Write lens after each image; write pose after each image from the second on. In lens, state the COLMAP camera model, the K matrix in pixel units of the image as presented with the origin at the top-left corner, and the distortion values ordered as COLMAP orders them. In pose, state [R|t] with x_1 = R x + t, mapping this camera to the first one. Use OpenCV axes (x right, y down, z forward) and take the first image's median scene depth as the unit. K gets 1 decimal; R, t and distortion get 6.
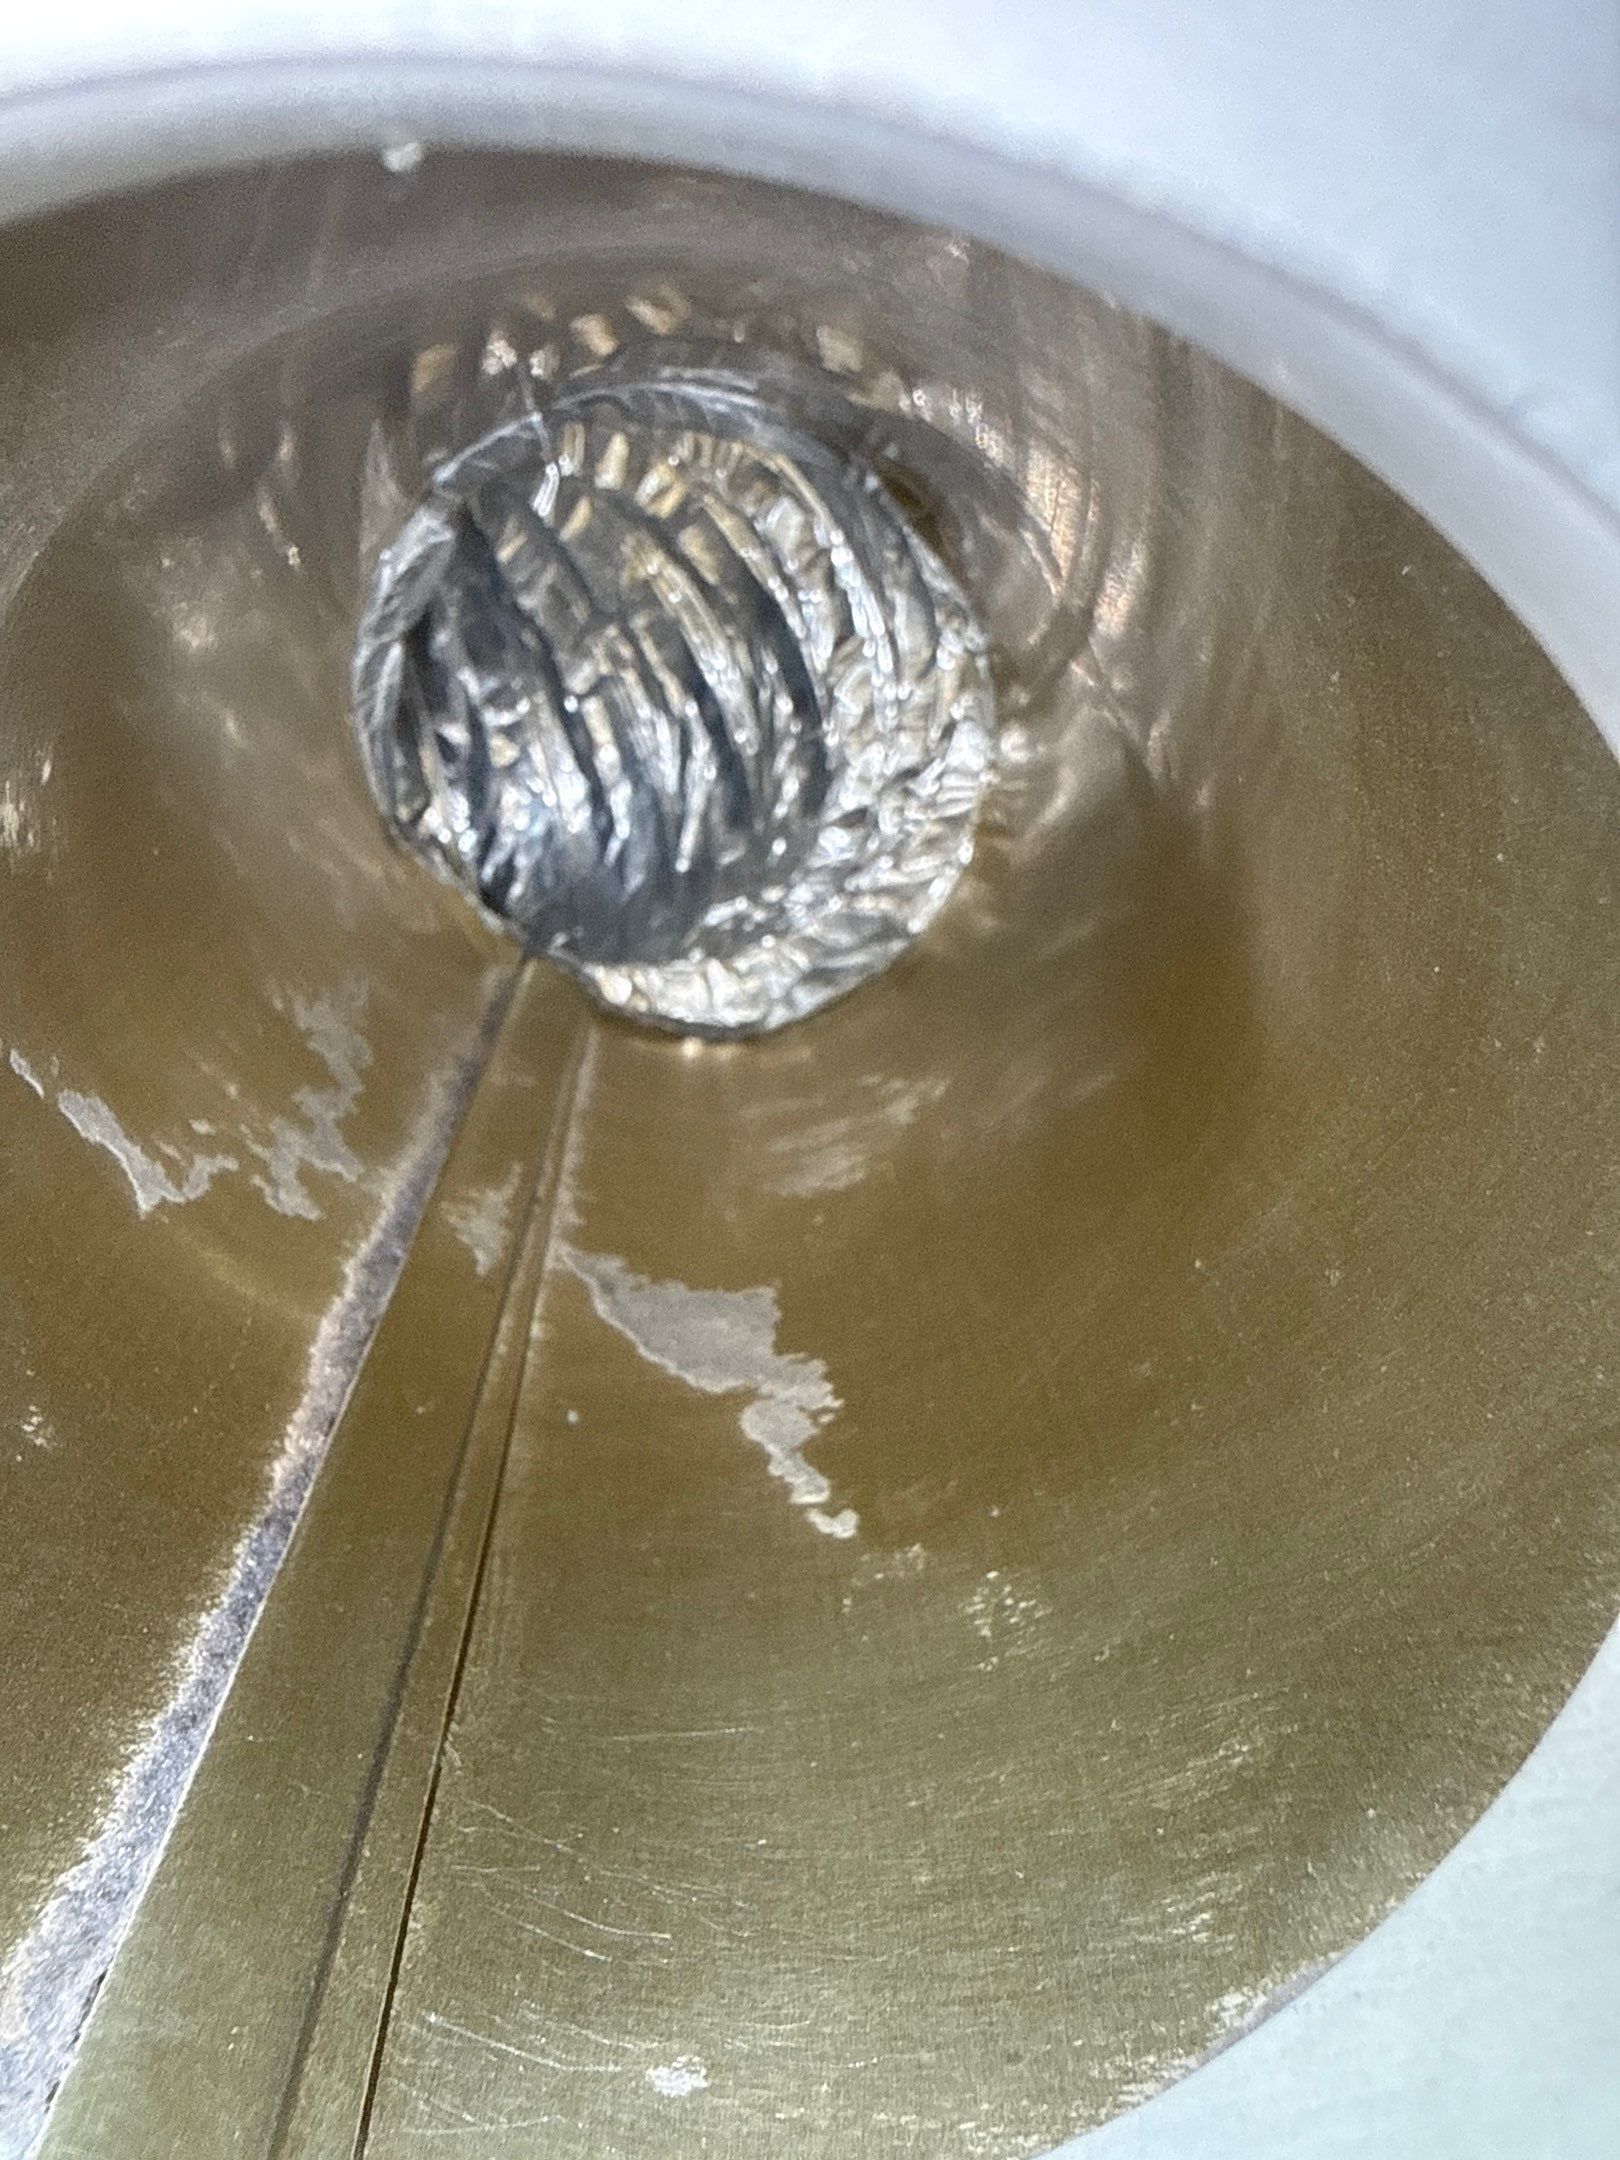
lens RADIAL K [[1487.5, 0, 810.0], [0, 1487.5, 1080.0], [0, 0, 1]] dist [0.002800, 0.000069]
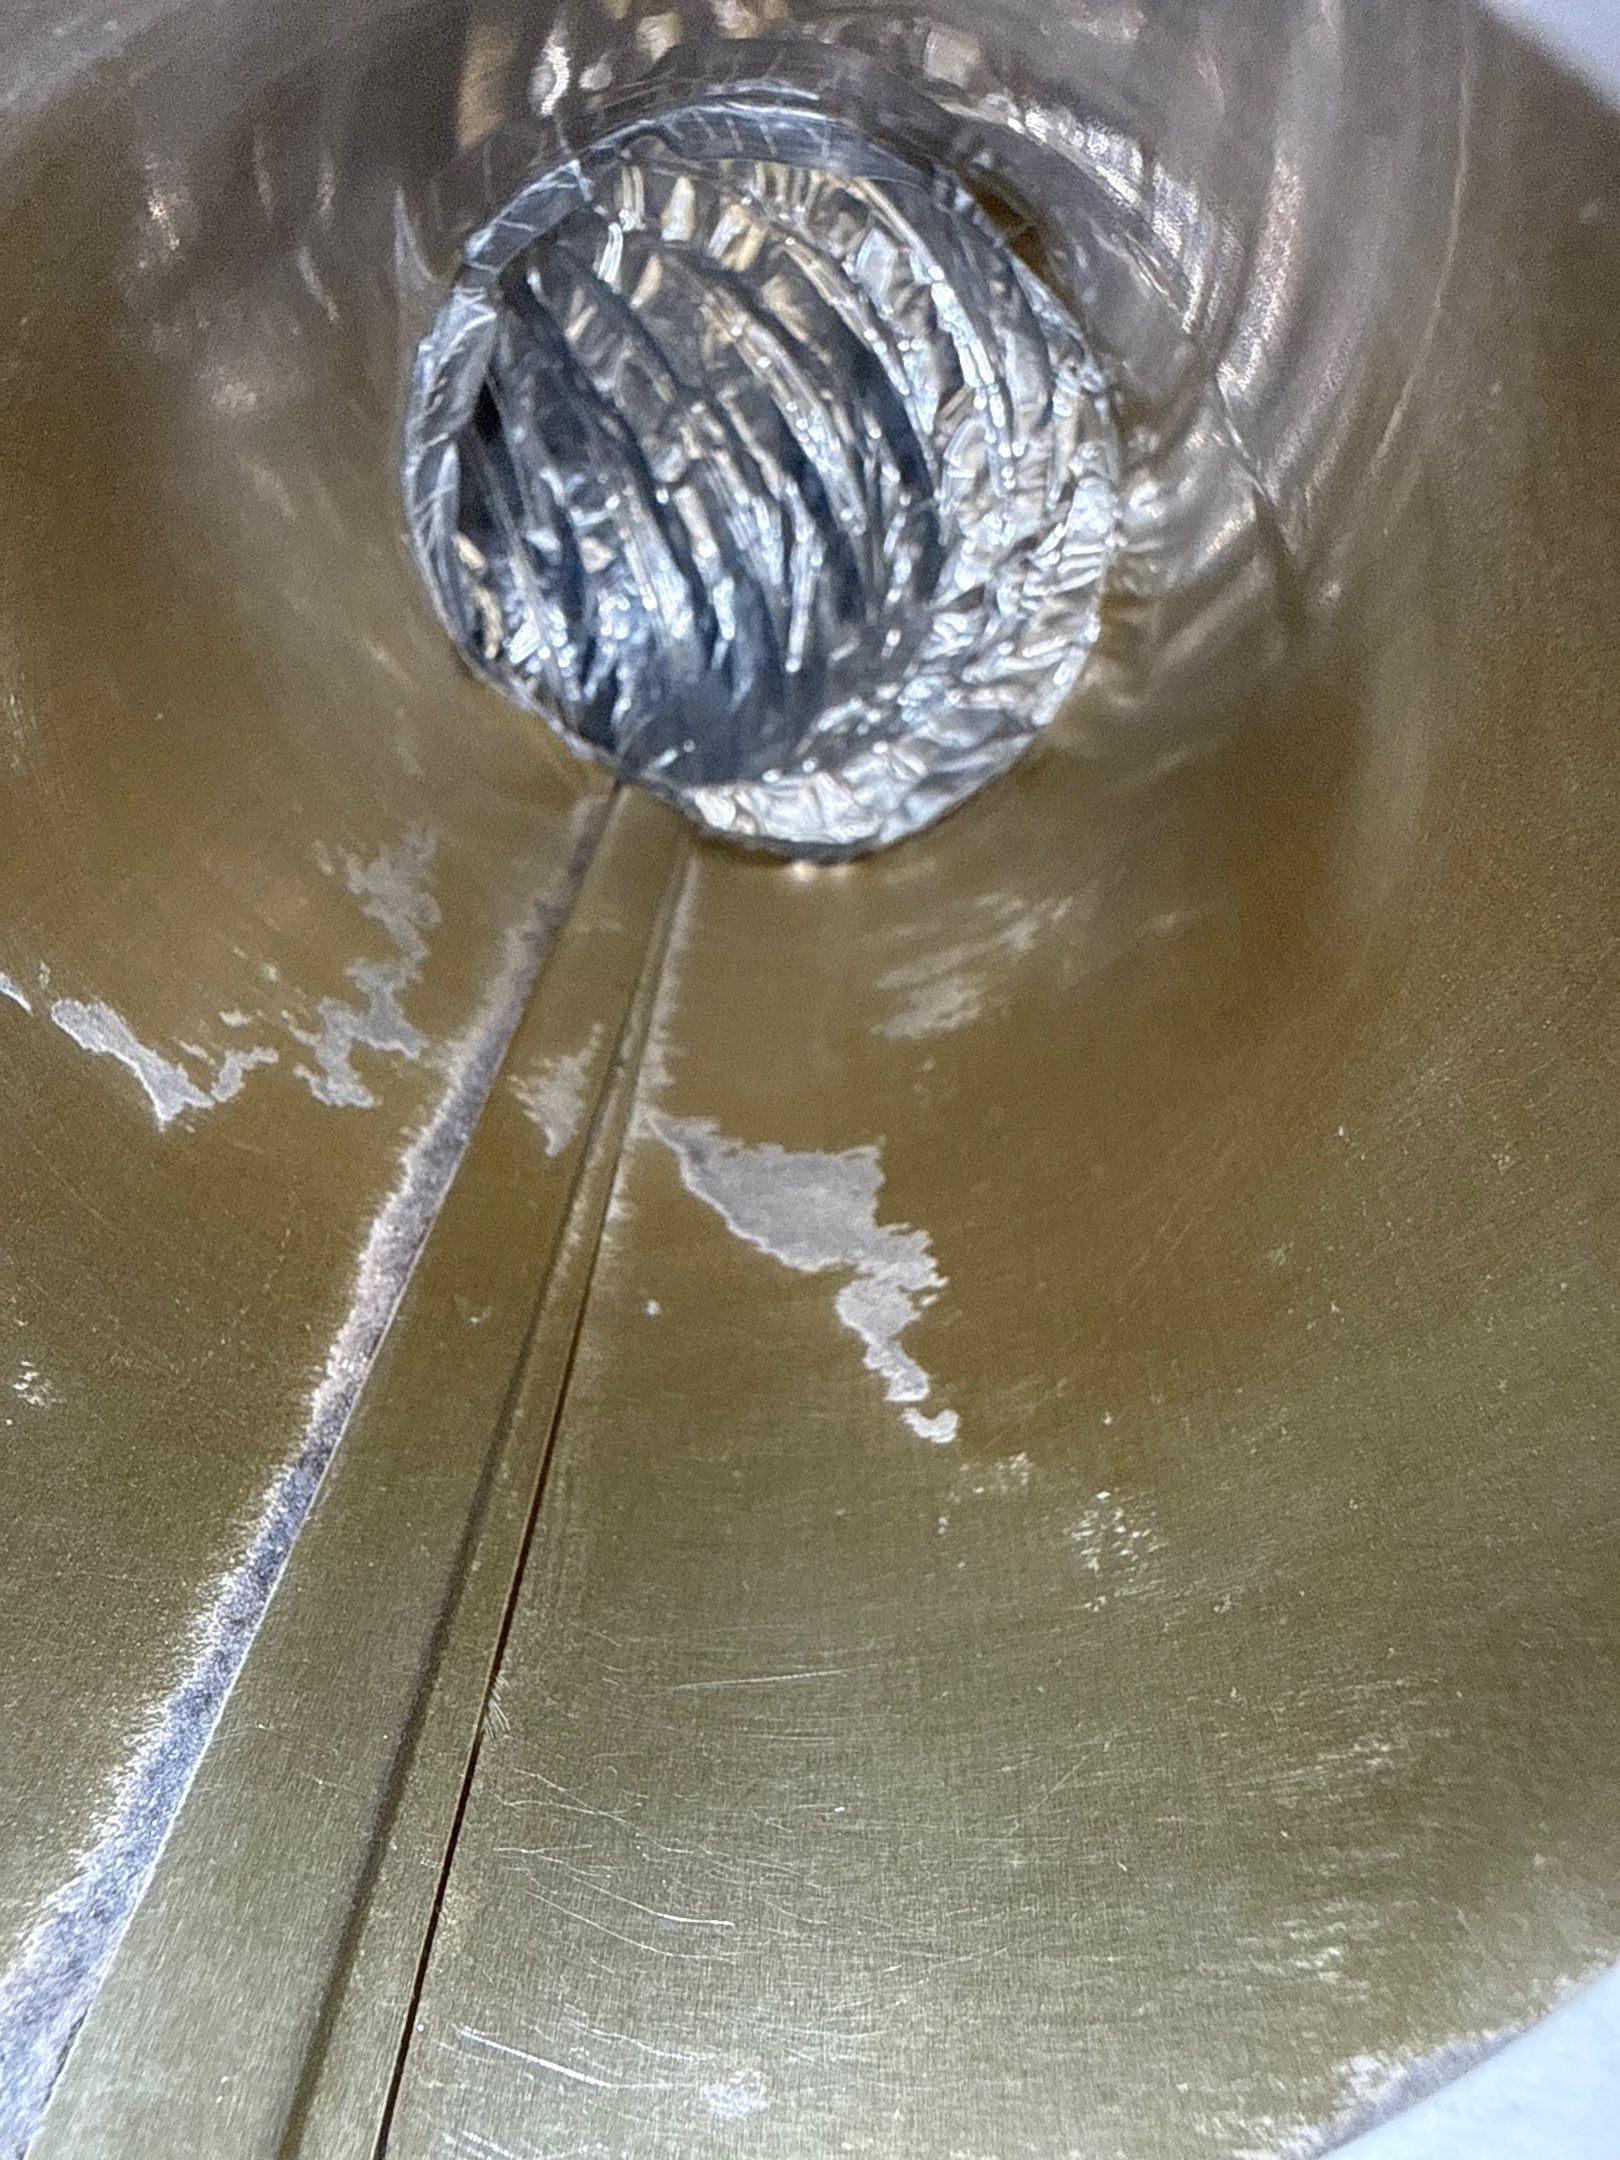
lens RADIAL K [[1506.7, 0, 810.0], [0, 1506.7, 1080.0], [0, 0, 1]] dist [0.000489, 0.001670]
pose [[0.992359, -0.048338, -0.113521, 0.050013], [0.063251, 0.989272, 0.131682, -0.030683], [0.105938, -0.137856, 0.984770, 0.107686]]
